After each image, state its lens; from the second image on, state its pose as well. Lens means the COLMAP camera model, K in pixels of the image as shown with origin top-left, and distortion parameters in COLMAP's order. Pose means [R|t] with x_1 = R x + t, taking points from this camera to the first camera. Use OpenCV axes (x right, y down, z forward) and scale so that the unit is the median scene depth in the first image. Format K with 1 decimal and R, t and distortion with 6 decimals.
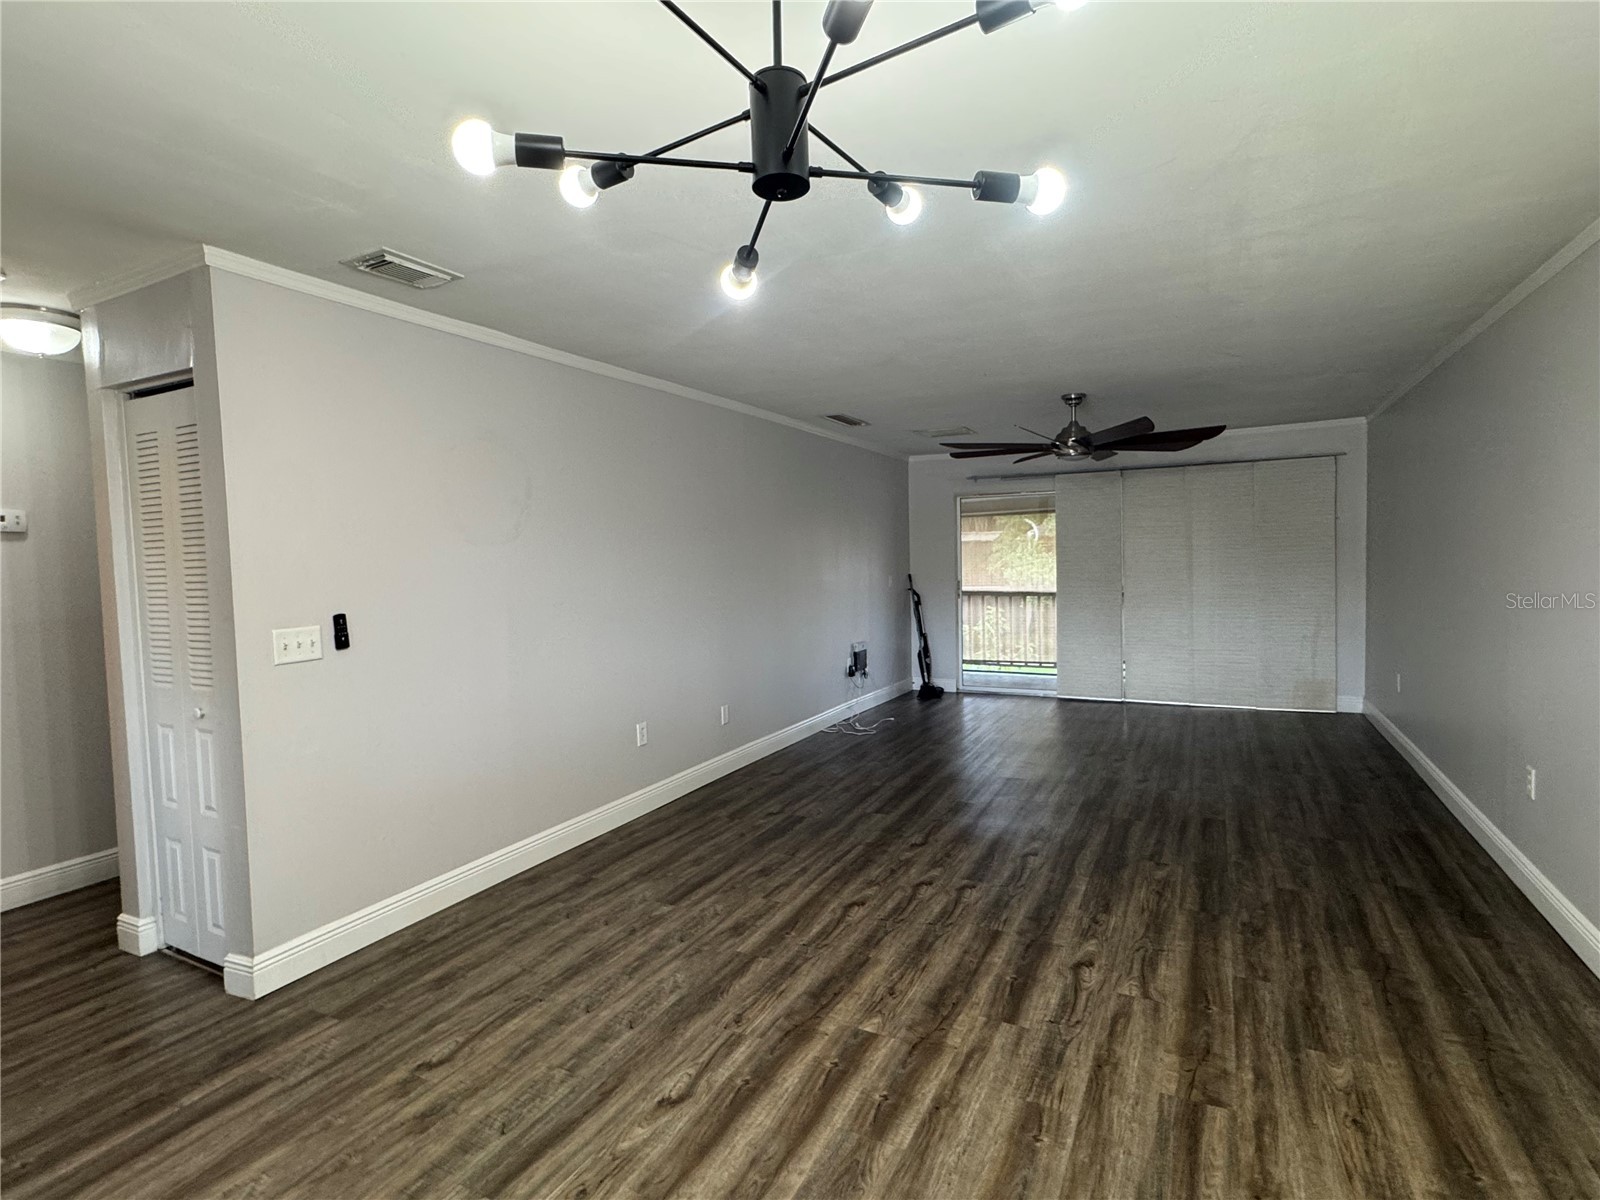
lens RADIAL K [[815.2, 0, 792.4], [0, 815.2, 595.0], [0, 0, 1]] dist [-0.004761, 0.000638]
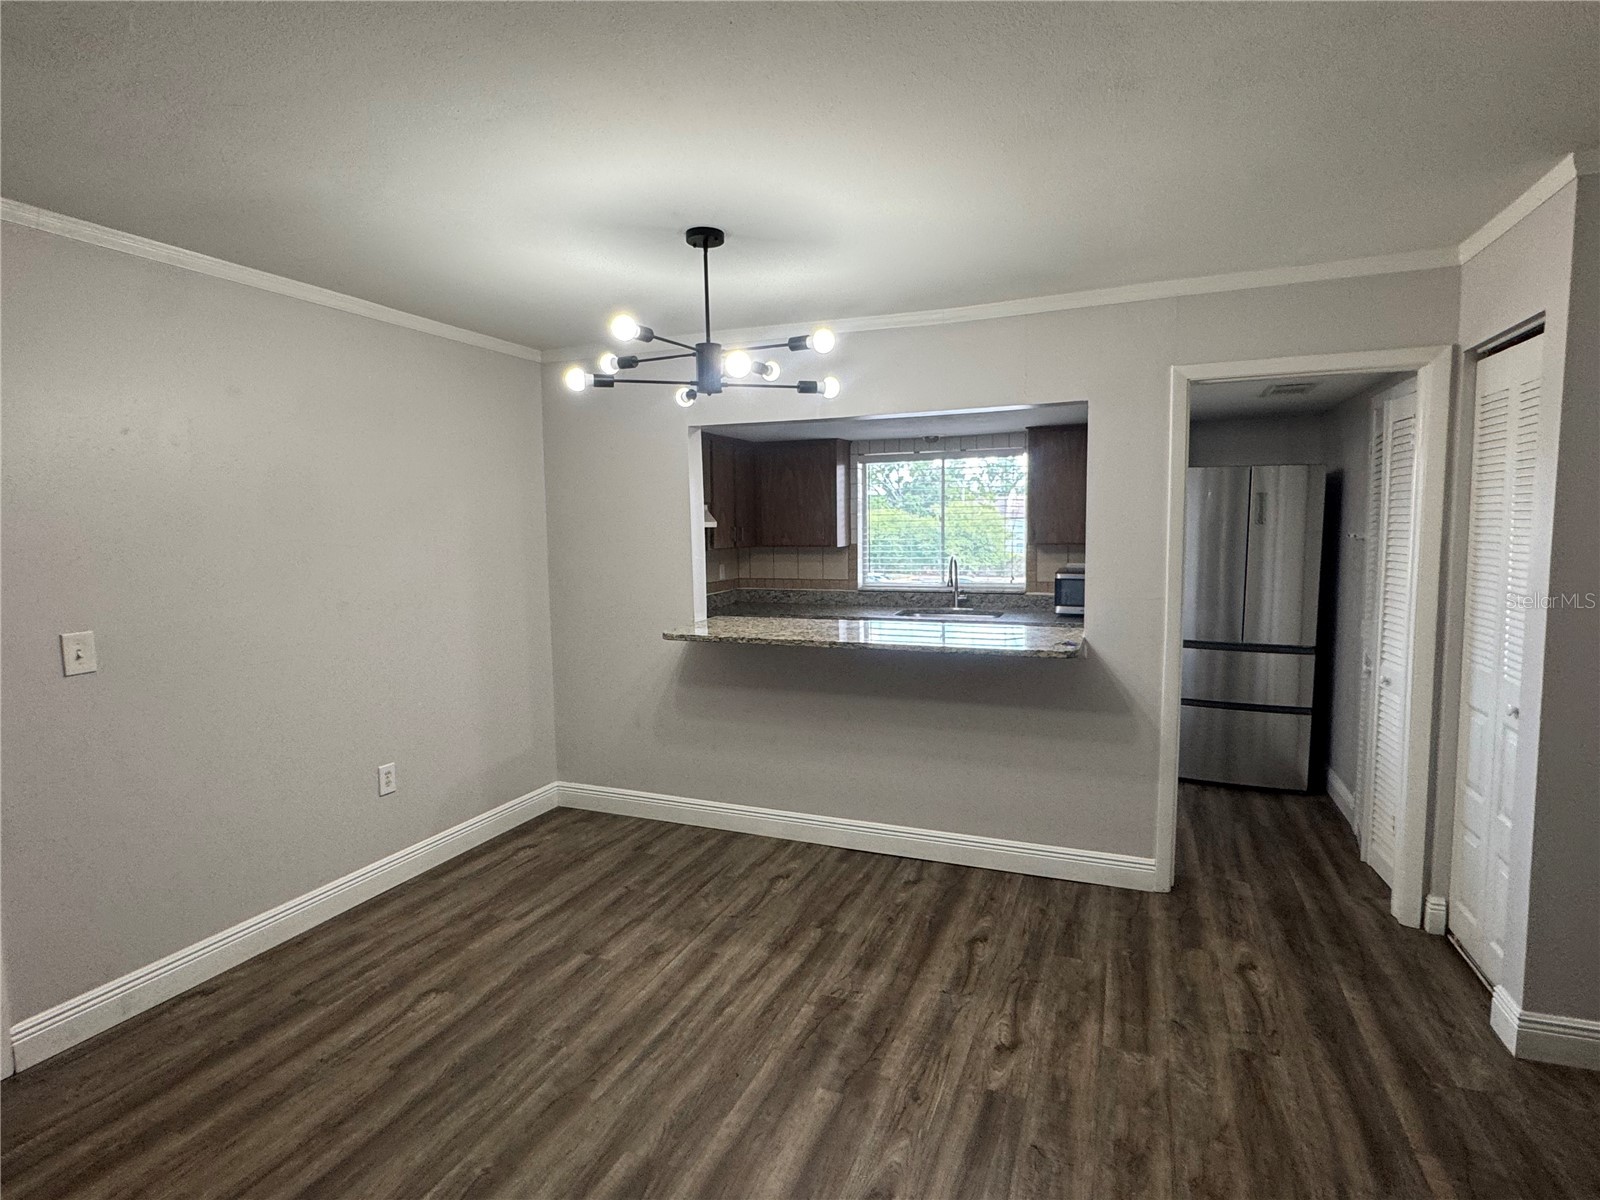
lens RADIAL K [[815.2, 0, 795.7], [0, 815.2, 594.6], [0, 0, 1]] dist [-0.004761, 0.000638]
pose [[-0.995705, 0.046333, -0.080154, -0.014607], [0.035018, 0.989921, 0.137220, -0.086739], [0.085704, 0.133824, -0.987292, 1.163572]]
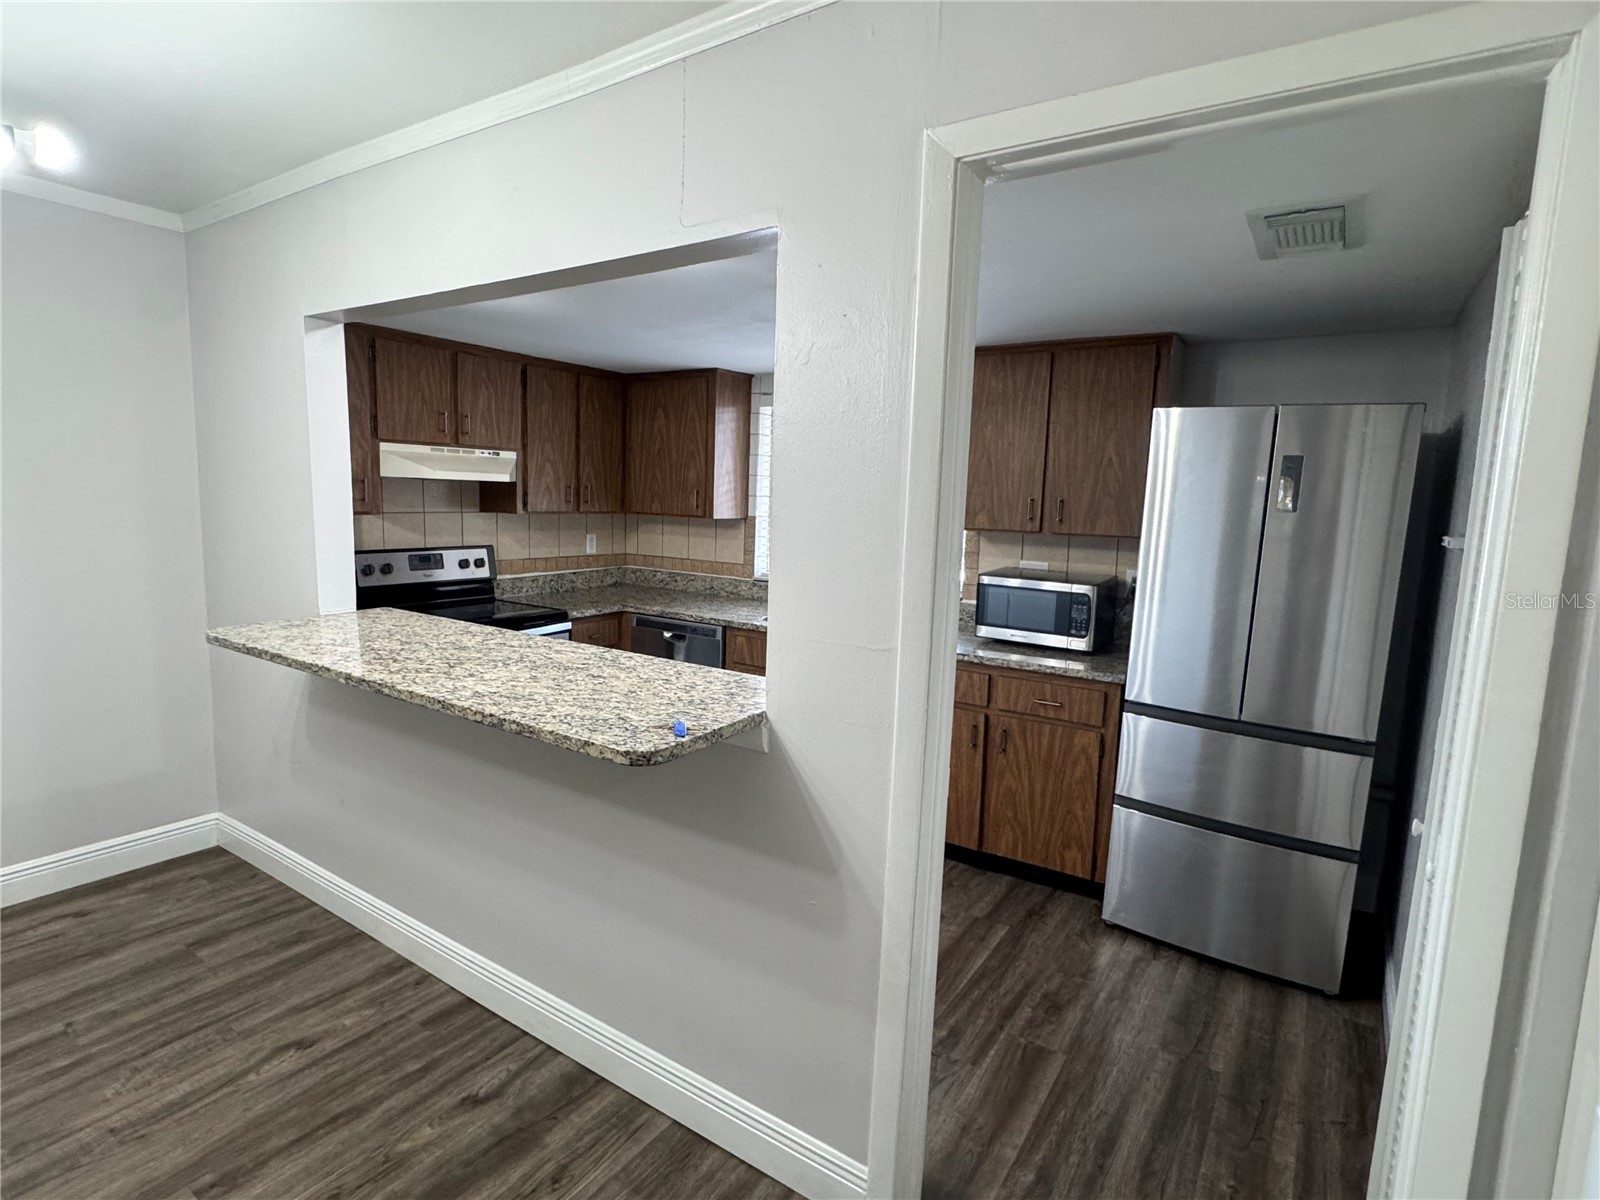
lens RADIAL K [[815.2, 0, 789.6], [0, 815.2, 600.5], [0, 0, 1]] dist [-0.004761, 0.000638]
pose [[-0.992628, -0.022756, 0.119046, -0.528600], [-0.001824, 0.984909, 0.173062, -0.039260], [-0.121188, 0.171569, -0.977690, 0.682690]]
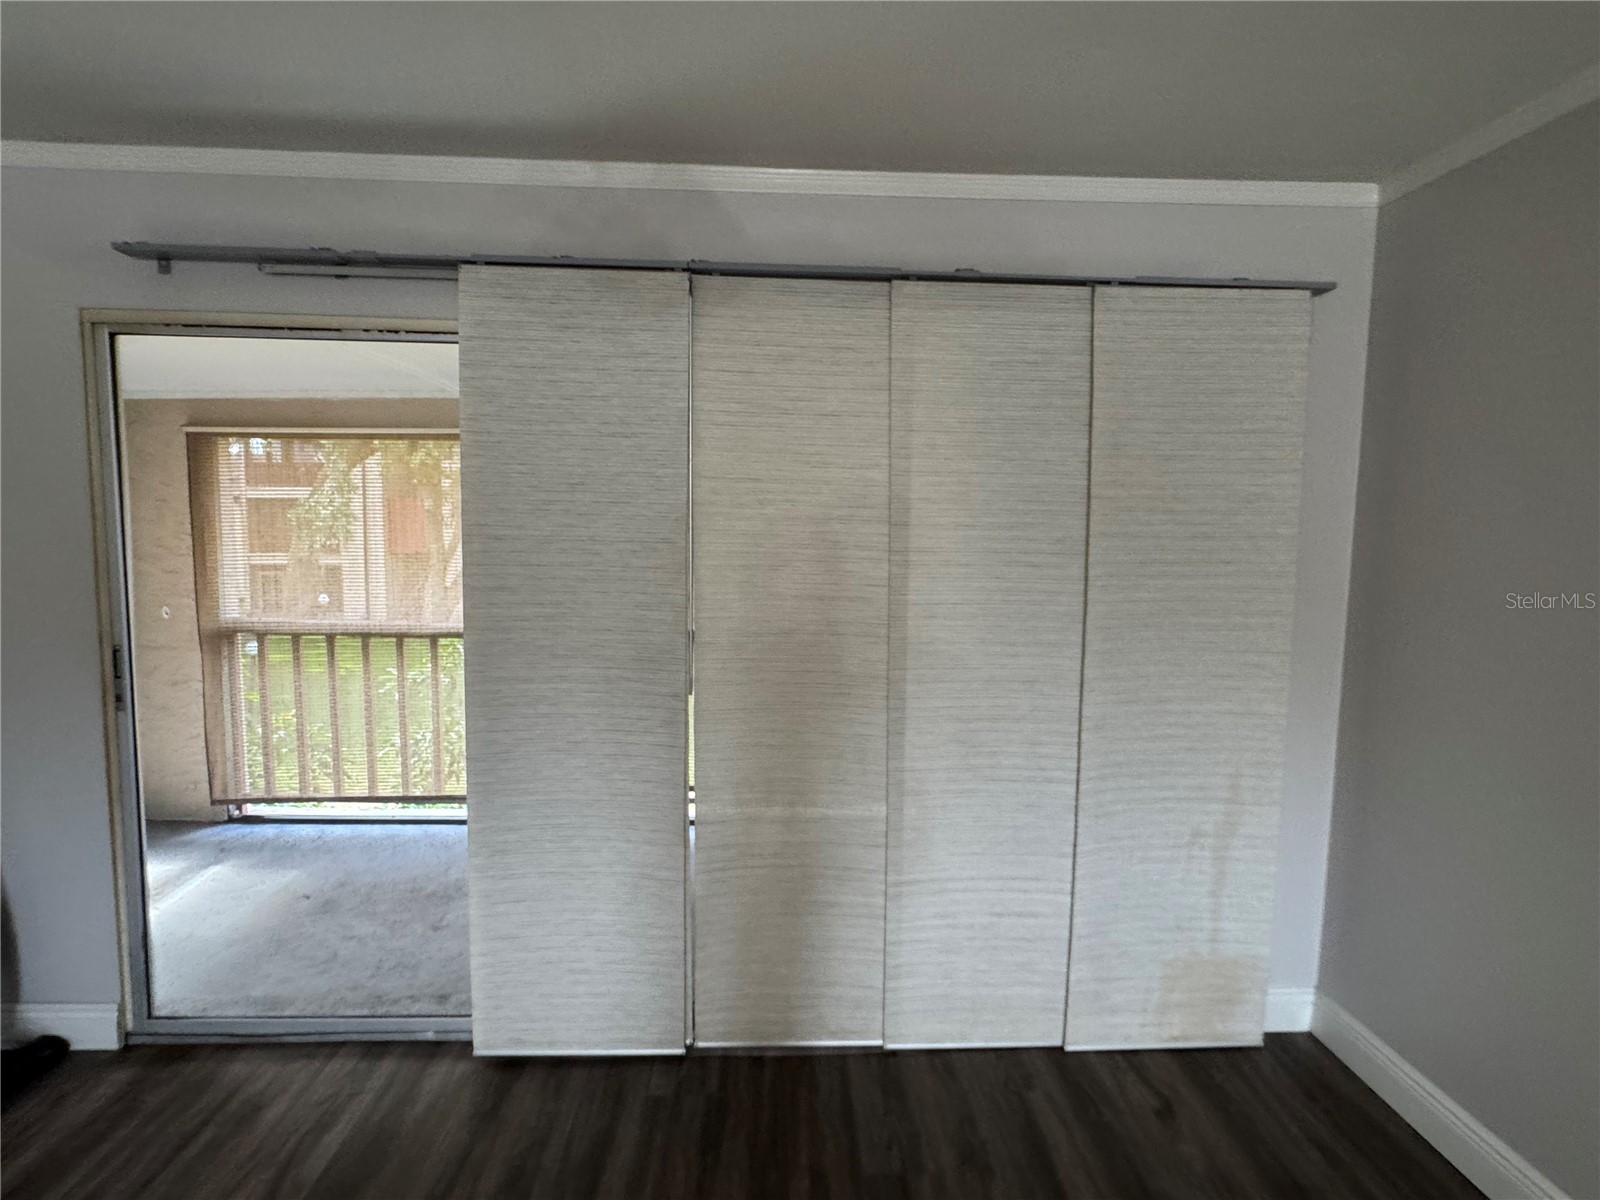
lens RADIAL K [[815.2, 0, 808.2], [0, 815.2, 599.9], [0, 0, 1]] dist [-0.004761, 0.000638]
pose [[0.861917, -0.006081, 0.507014, 0.672276], [-0.014863, 0.999195, 0.037252, -0.116516], [-0.506832, -0.039644, 0.861133, 1.668487]]
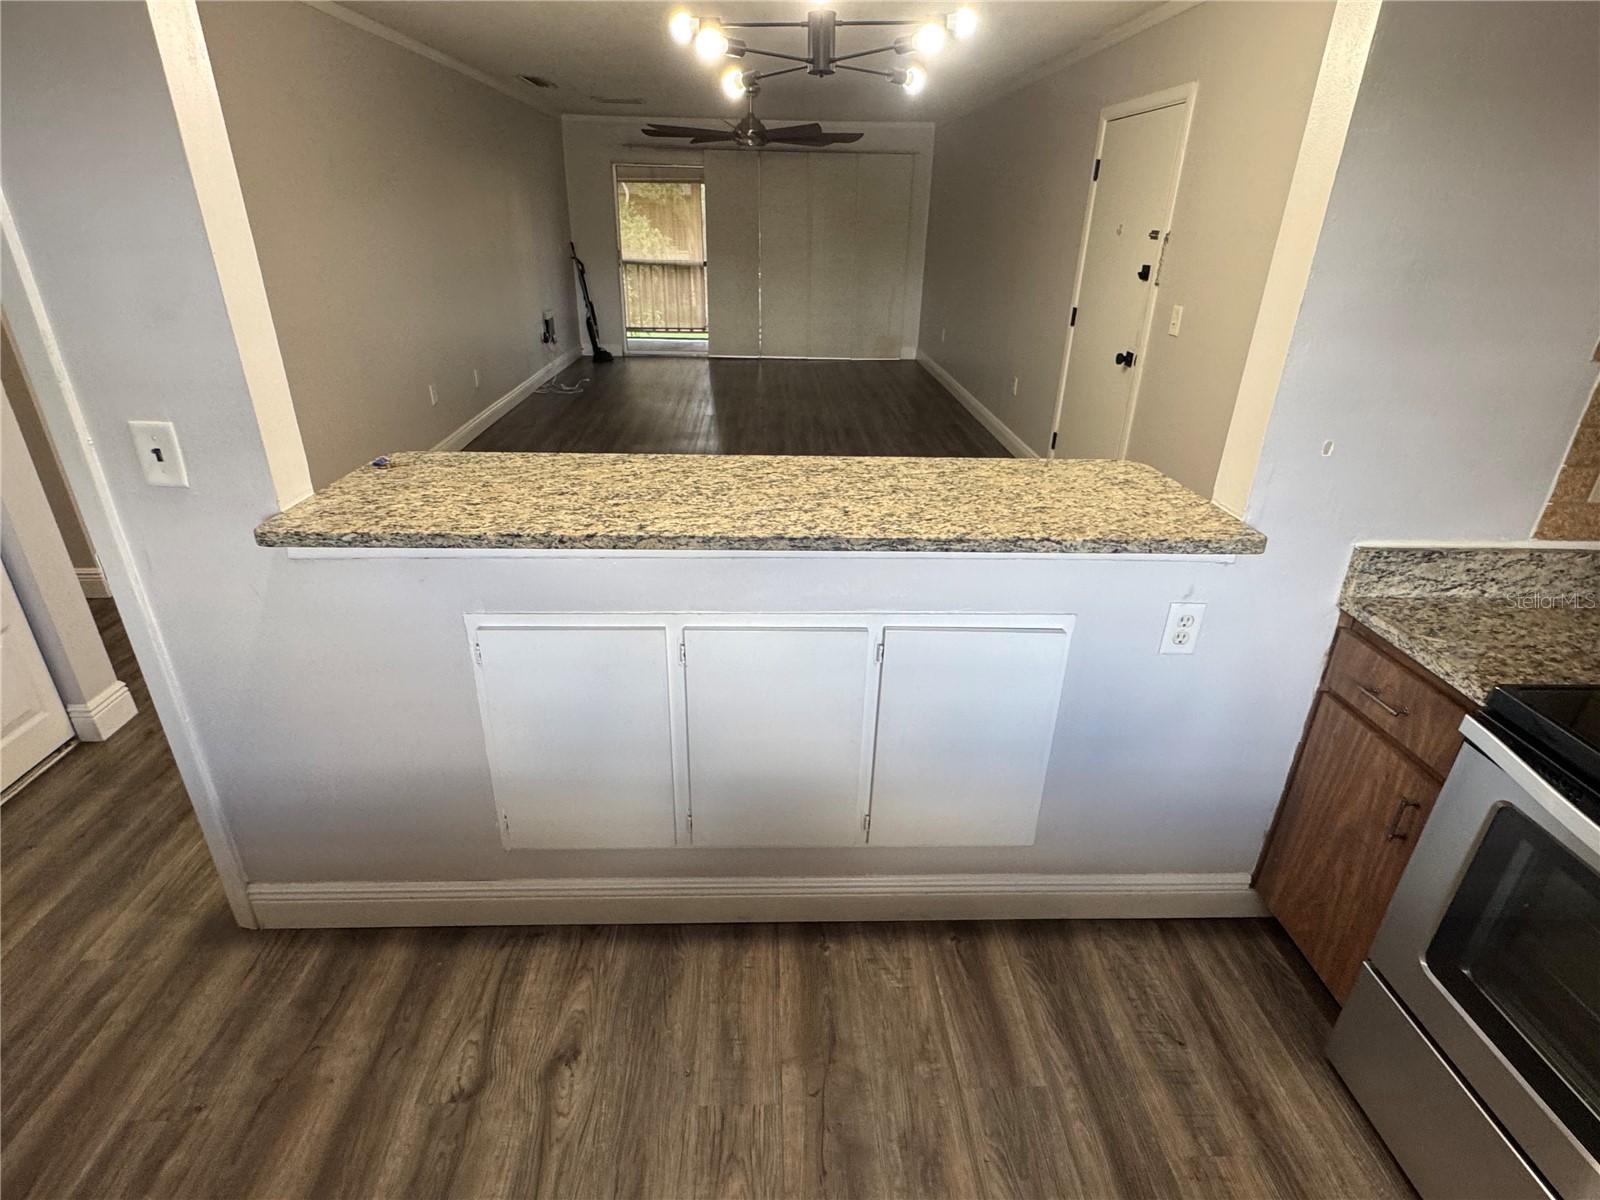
lens RADIAL K [[815.2, 0, 794.3], [0, 815.2, 597.9], [0, 0, 1]] dist [-0.004761, 0.000638]
pose [[0.872114, -0.171215, 0.458370, -0.435397], [-0.018596, 0.924507, 0.380712, -0.016484], [-0.488950, -0.340547, 0.803091, -0.382428]]
